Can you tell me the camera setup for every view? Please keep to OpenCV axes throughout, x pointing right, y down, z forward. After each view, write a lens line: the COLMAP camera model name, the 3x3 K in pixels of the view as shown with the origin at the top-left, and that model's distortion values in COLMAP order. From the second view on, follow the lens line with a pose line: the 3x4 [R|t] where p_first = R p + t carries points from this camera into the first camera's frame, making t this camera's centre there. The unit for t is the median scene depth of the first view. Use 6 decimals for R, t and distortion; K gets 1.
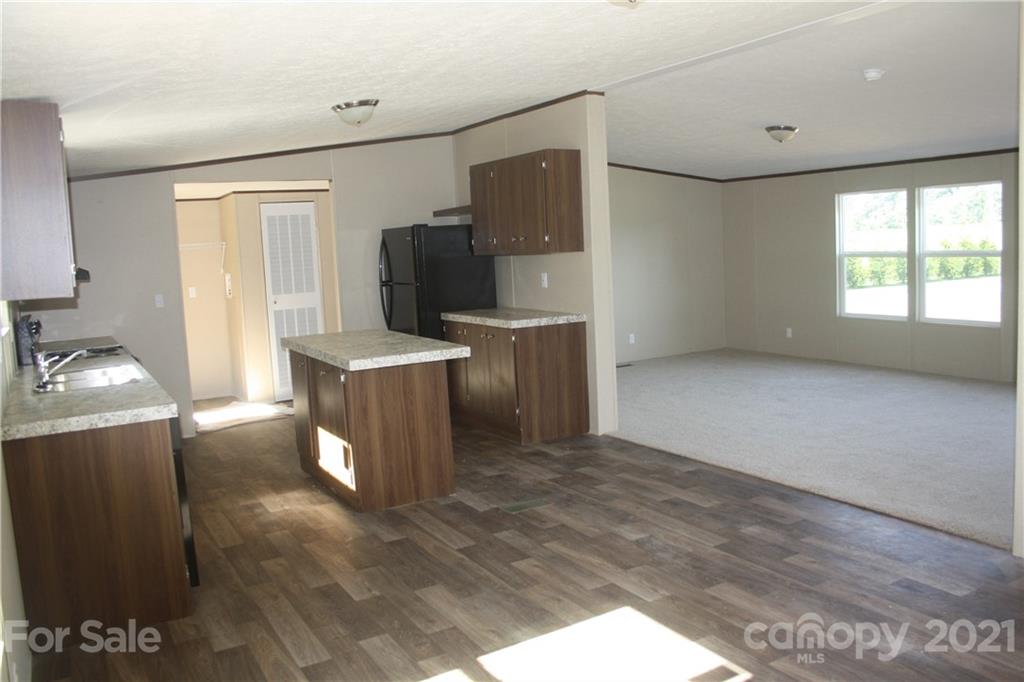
lens RADIAL K [[849.9, 0, 508.0], [0, 849.9, 336.4], [0, 0, 1]] dist [-0.130757, 0.096536]
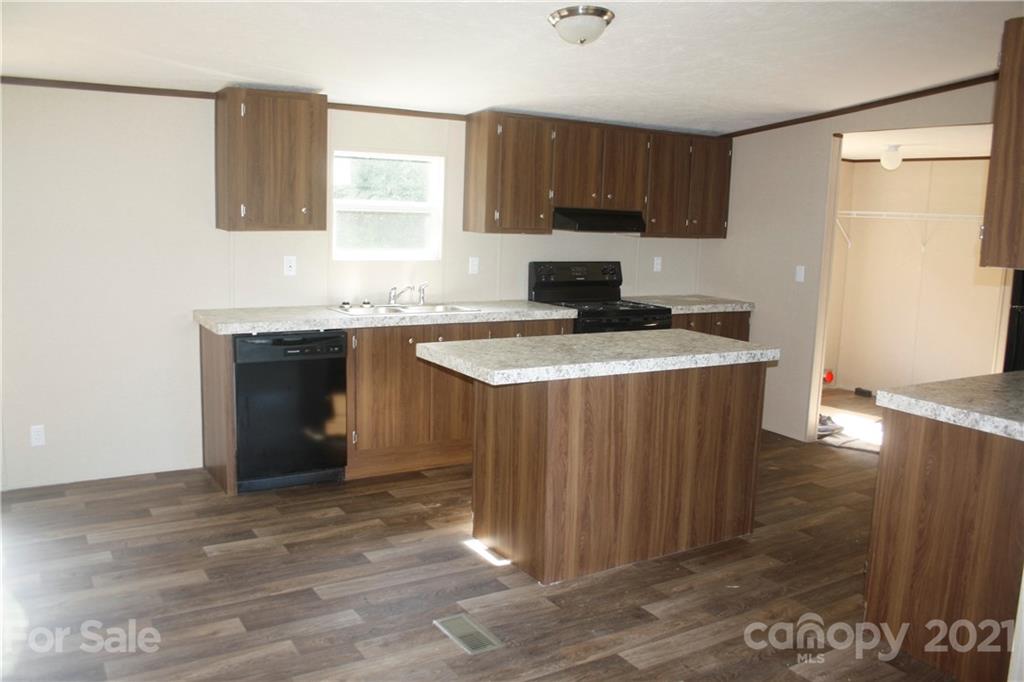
lens RADIAL K [[849.9, 0, 521.8], [0, 849.9, 335.9], [0, 0, 1]] dist [-0.130757, 0.096536]
pose [[0.045725, 0.192231, -0.980284, 0.510000], [-0.146006, 0.972058, 0.183807, -0.118466], [0.988226, 0.134723, 0.072514, 0.823848]]
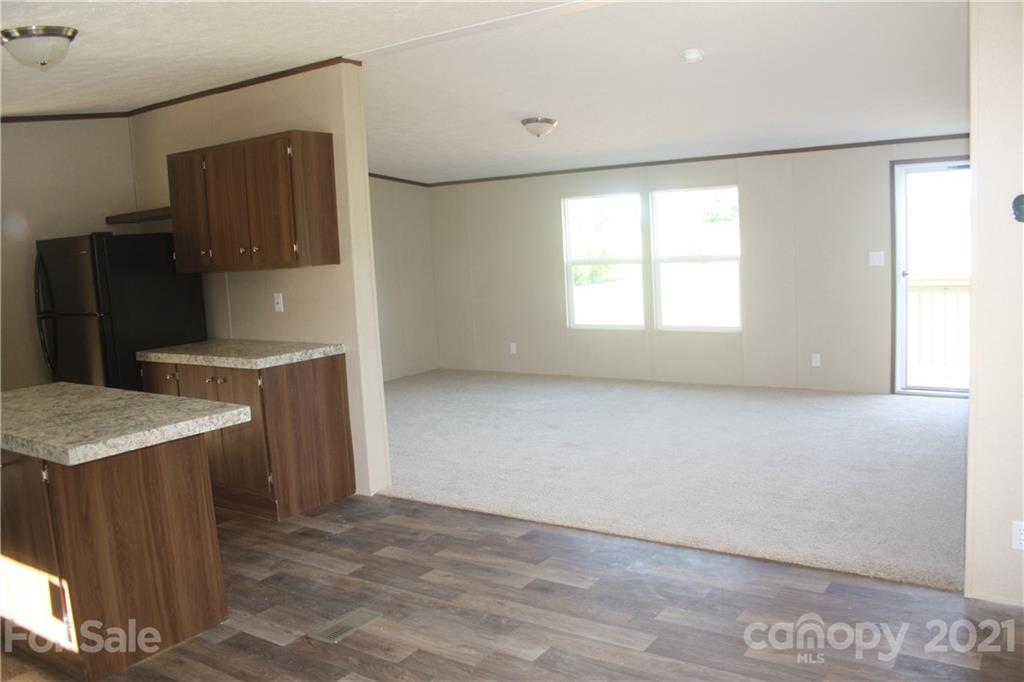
lens RADIAL K [[849.9, 0, 513.3], [0, 849.9, 336.8], [0, 0, 1]] dist [-0.130757, 0.096536]
pose [[0.901746, -0.051858, 0.429144, -0.117862], [0.059125, 0.998244, -0.003610, -0.023873], [-0.428203, 0.028629, 0.903229, 0.262915]]
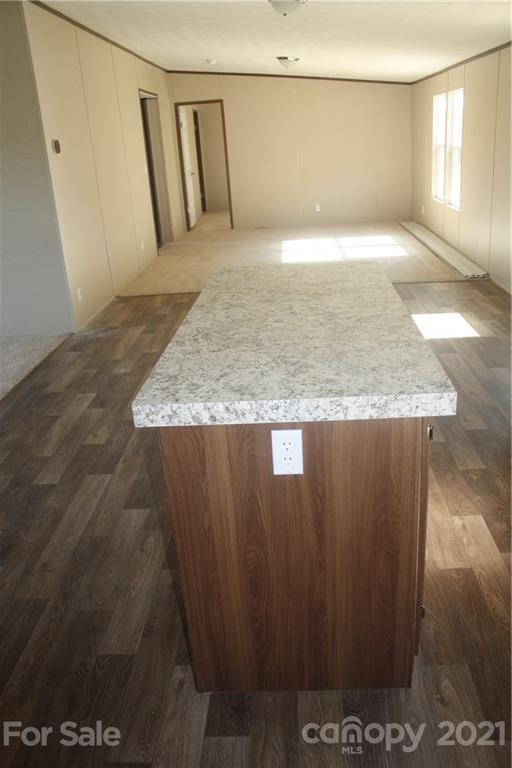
lens RADIAL K [[637.4, 0, 256.4], [0, 637.4, 384.2], [0, 0, 1]] dist [-0.130757, 0.096536]
pose [[-0.840296, -0.092133, 0.534241, -0.343362], [0.173370, 0.888035, 0.425837, -0.117829], [-0.513658, 0.450451, -0.730239, 1.243470]]
